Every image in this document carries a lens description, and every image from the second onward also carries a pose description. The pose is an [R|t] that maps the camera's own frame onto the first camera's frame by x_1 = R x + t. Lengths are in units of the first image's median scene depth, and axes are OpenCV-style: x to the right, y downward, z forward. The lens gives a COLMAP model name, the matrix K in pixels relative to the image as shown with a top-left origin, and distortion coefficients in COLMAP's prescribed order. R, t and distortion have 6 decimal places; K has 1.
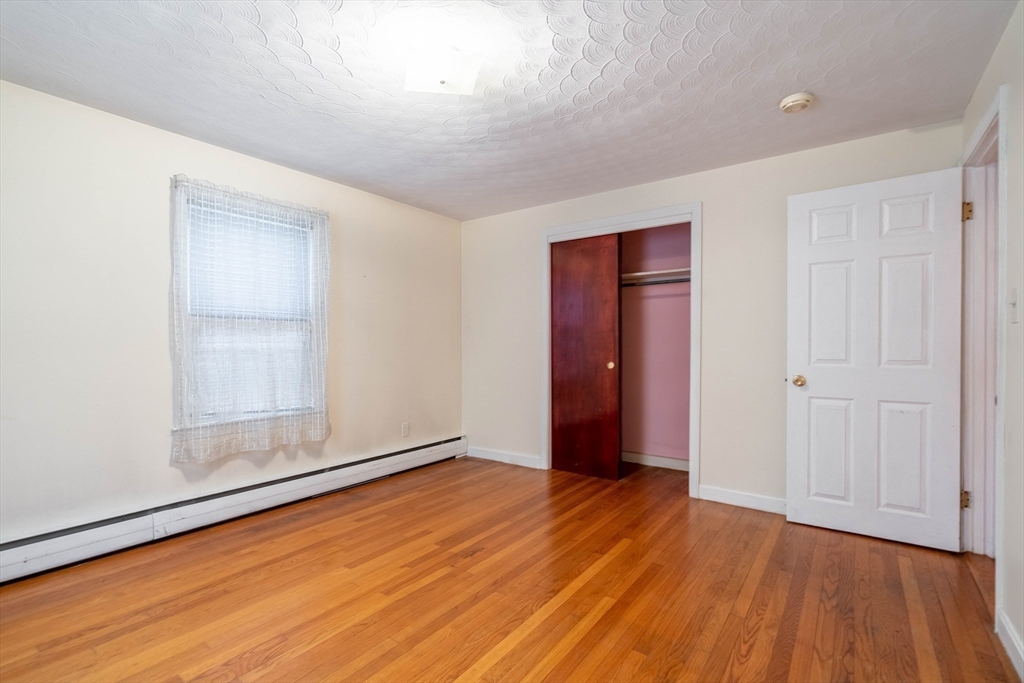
lens RADIAL K [[470.8, 0, 502.5], [0, 470.8, 342.7], [0, 0, 1]] dist [-0.009766, 0.000714]
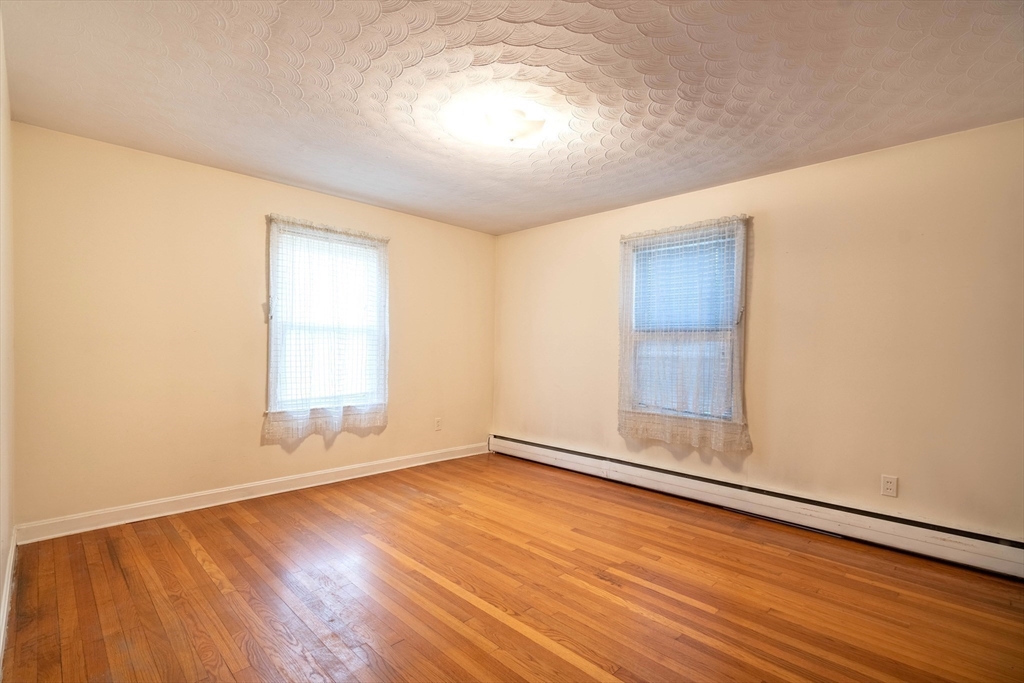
lens RADIAL K [[470.8, 0, 502.5], [0, 470.8, 342.7], [0, 0, 1]] dist [-0.009766, 0.000714]
pose [[-0.156890, -0.016031, -0.987486, 0.754941], [-0.012176, 0.999824, -0.014297, 0.000831], [0.987541, 0.009781, -0.157057, 0.804151]]
